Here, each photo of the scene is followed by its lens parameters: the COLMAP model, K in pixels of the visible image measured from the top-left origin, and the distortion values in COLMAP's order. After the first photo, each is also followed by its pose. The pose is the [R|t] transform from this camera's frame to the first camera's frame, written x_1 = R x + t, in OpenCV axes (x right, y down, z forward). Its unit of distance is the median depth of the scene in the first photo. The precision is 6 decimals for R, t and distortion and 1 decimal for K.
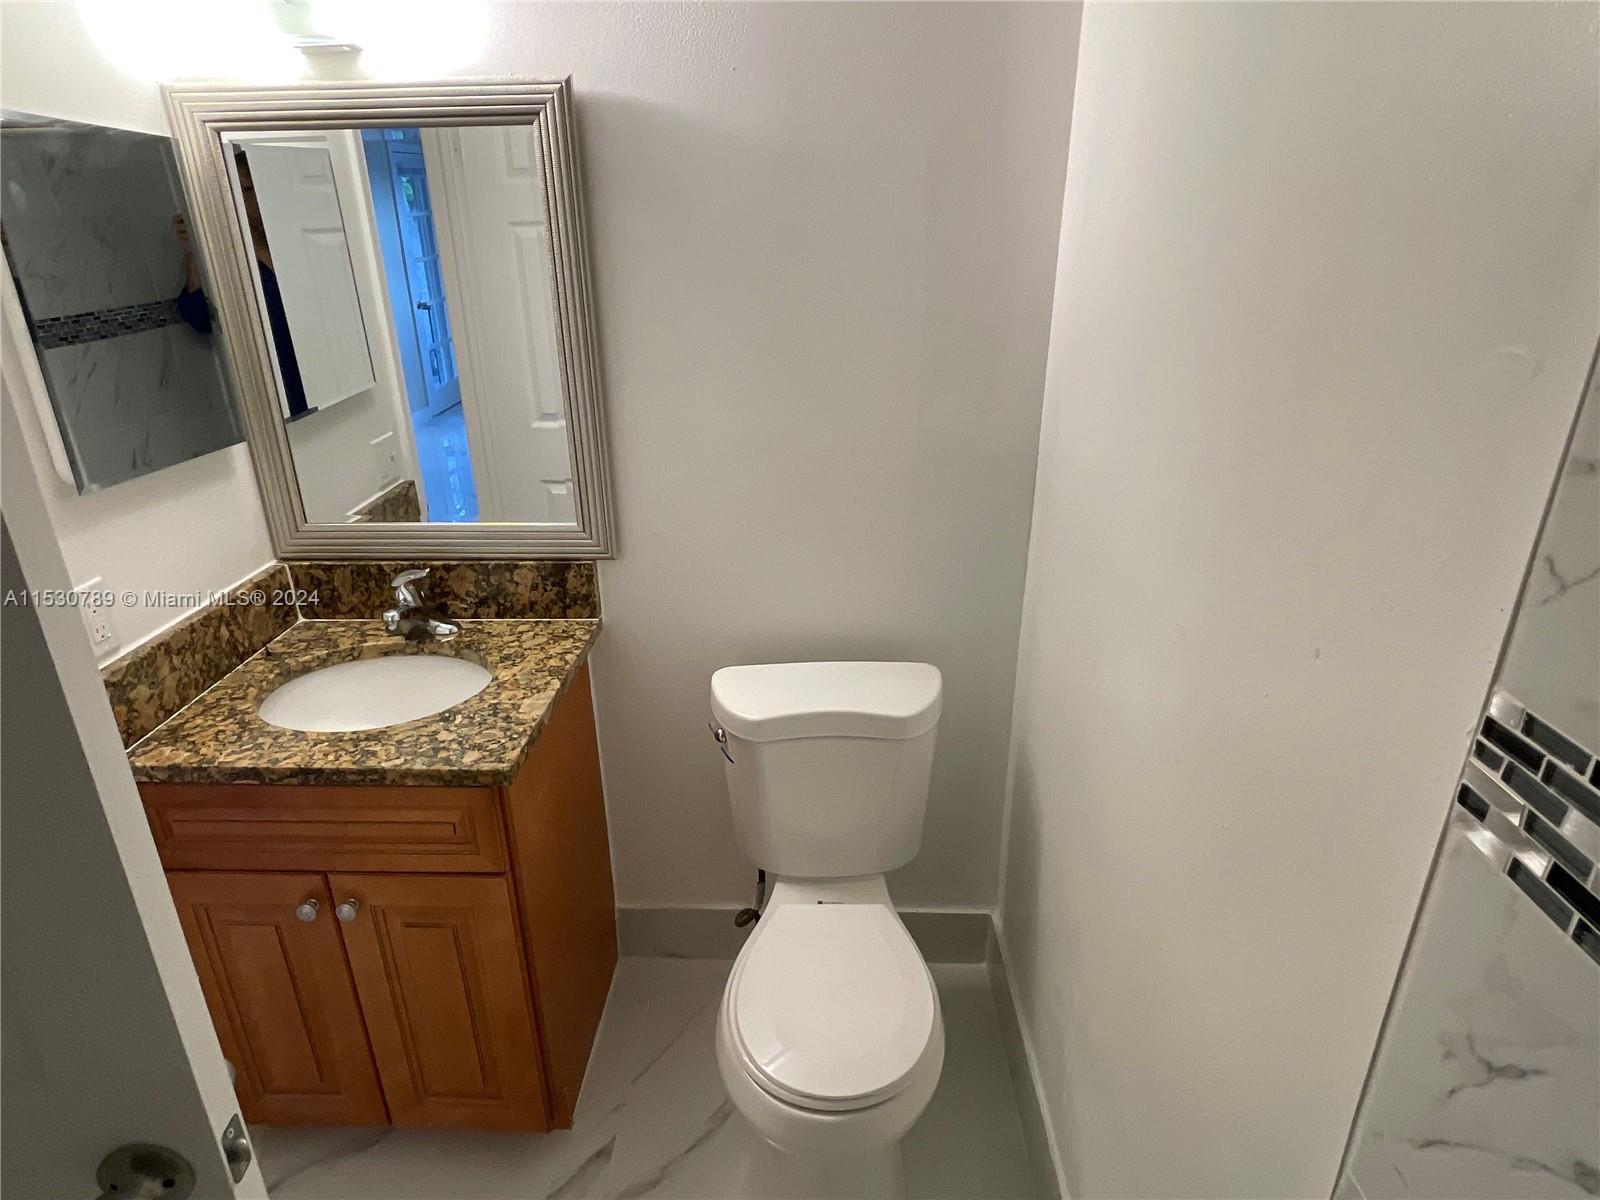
lens RADIAL K [[909.2, 0, 798.2], [0, 909.2, 612.1], [0, 0, 1]] dist [0.006539, -0.012853]
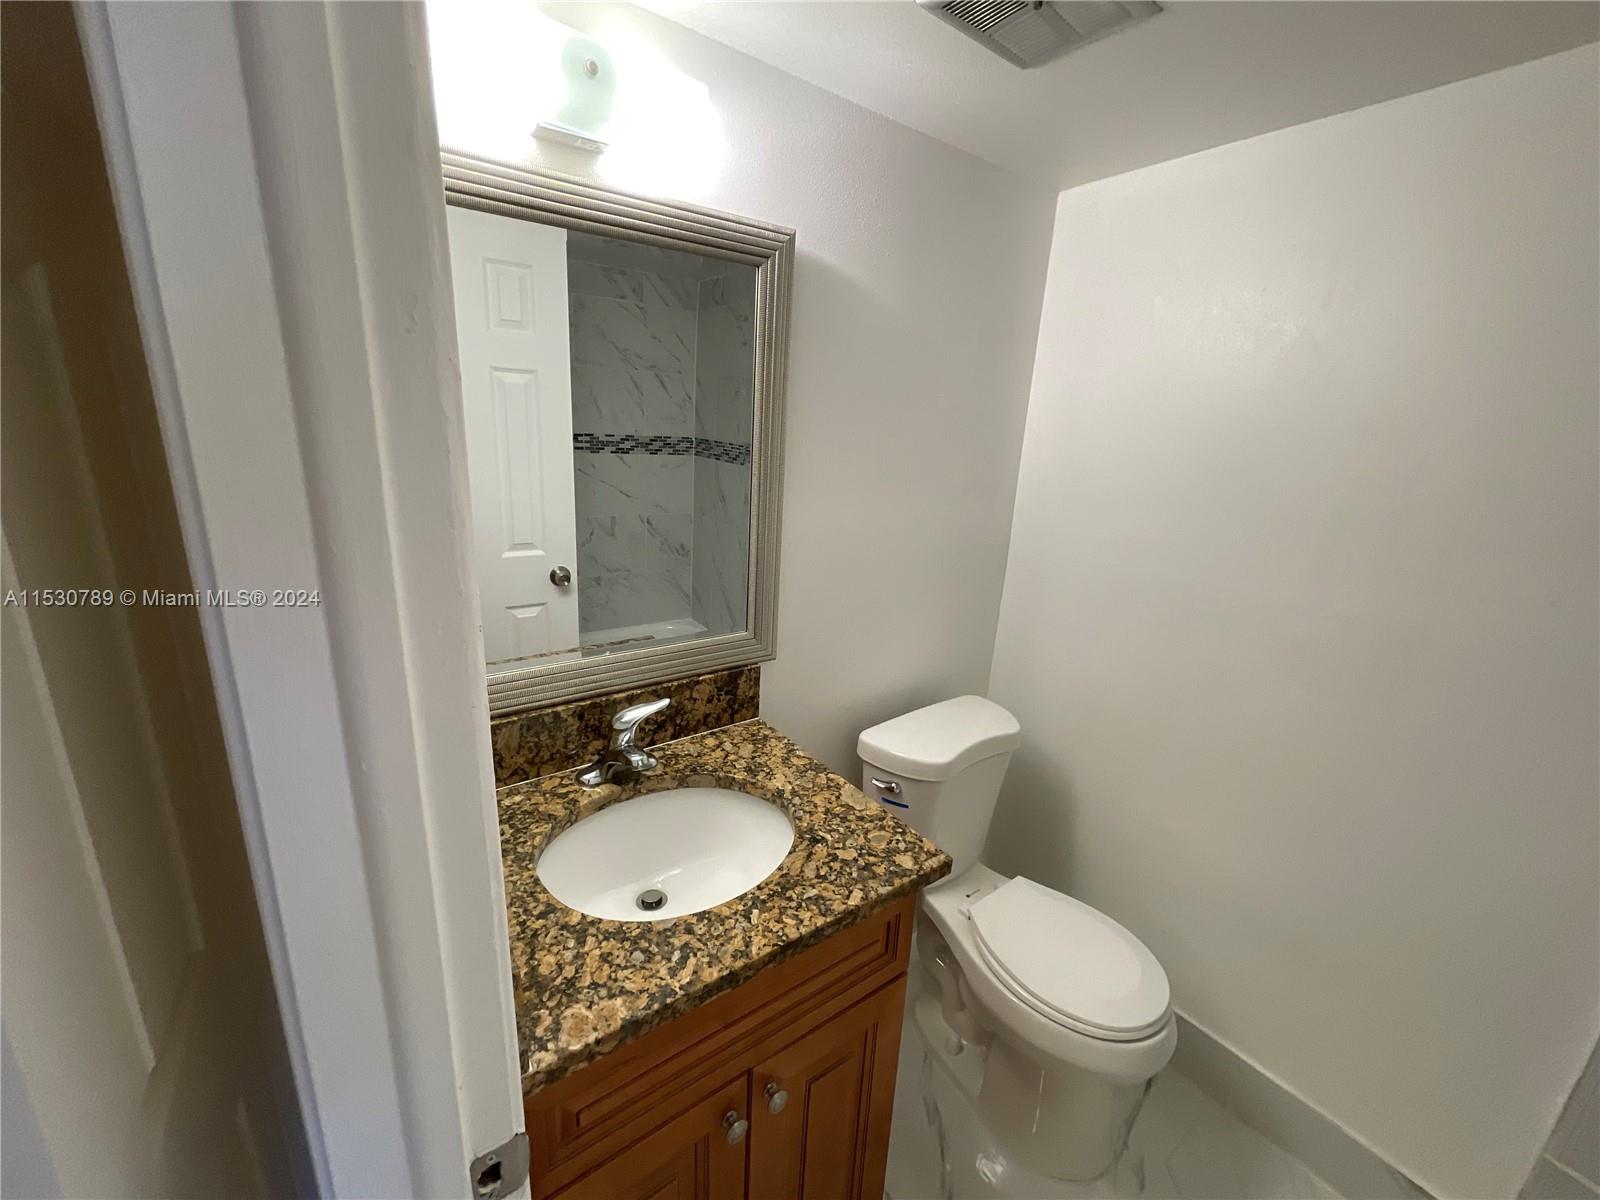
lens RADIAL K [[644.0, 0, 791.5], [0, 644.0, 603.6], [0, 0, 1]] dist [-0.009084, 0.000764]
pose [[0.790559, -0.121801, 0.600151, -0.642802], [0.188596, 0.980813, -0.049376, -0.081004], [-0.582622, 0.152221, 0.798361, 0.354922]]
